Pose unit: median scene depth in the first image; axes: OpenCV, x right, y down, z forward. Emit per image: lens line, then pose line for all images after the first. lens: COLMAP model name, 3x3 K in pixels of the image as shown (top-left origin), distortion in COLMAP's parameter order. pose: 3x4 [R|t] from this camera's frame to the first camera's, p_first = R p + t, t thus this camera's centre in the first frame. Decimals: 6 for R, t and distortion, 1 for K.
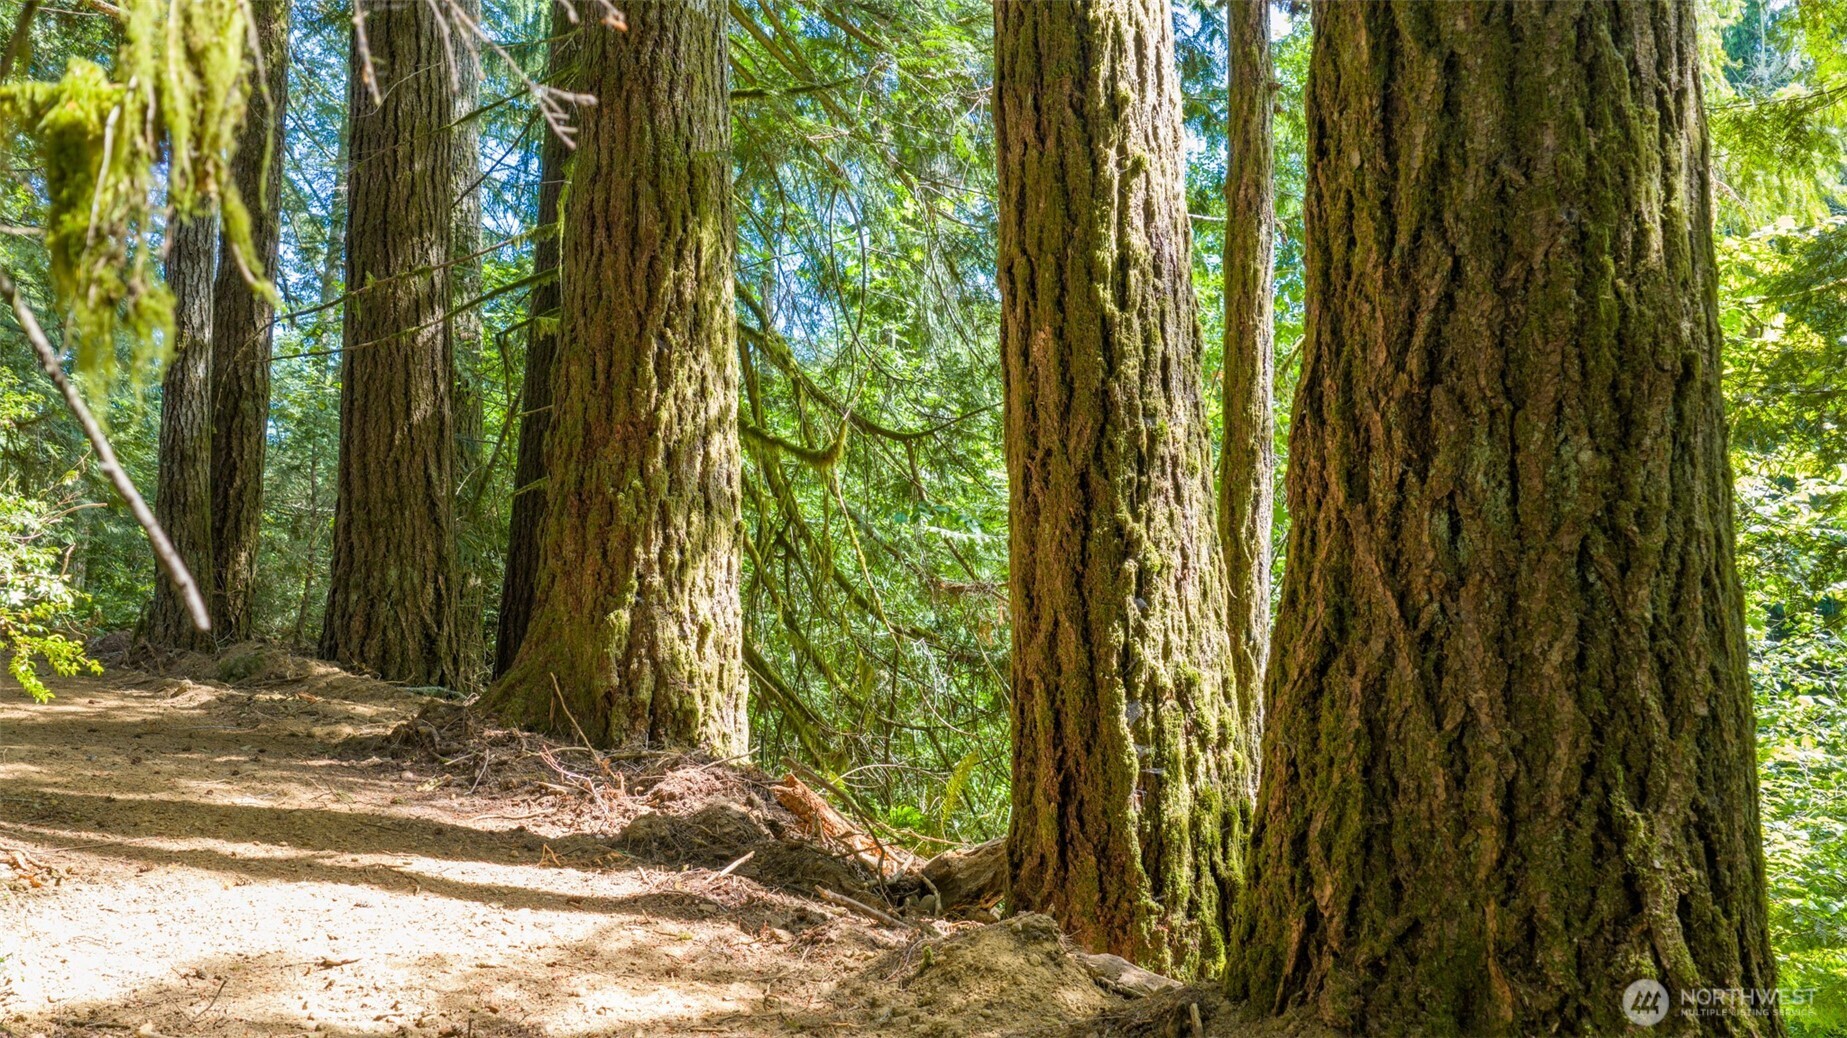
lens RADIAL K [[1552.6, 0, 920.7], [0, 1552.6, 562.5], [0, 0, 1]] dist [-0.001603, -0.006077]
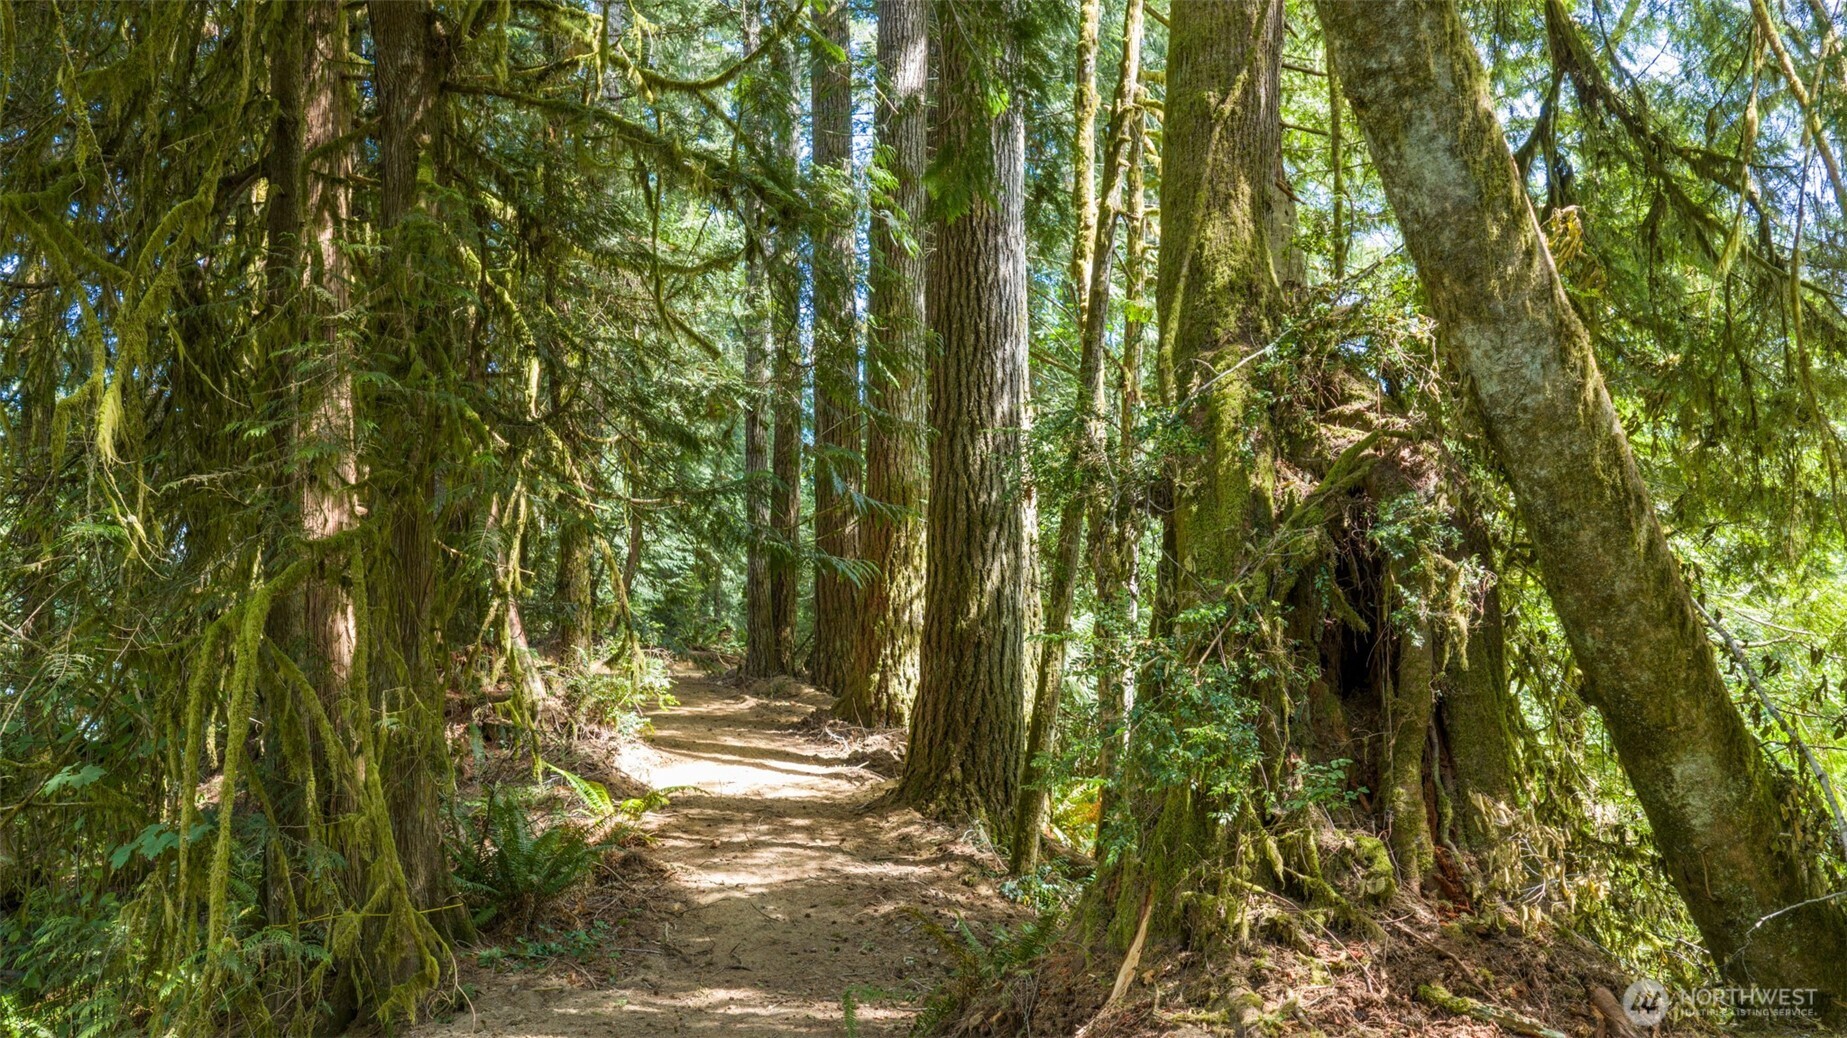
lens RADIAL K [[1552.6, 0, 920.7], [0, 1552.6, 562.5], [0, 0, 1]] dist [-0.001603, -0.006077]
pose [[0.914389, -0.028338, -0.403844, 0.895103], [0.032234, 0.999476, 0.002851, -0.154257], [0.403552, -0.015624, 0.914823, -1.276902]]
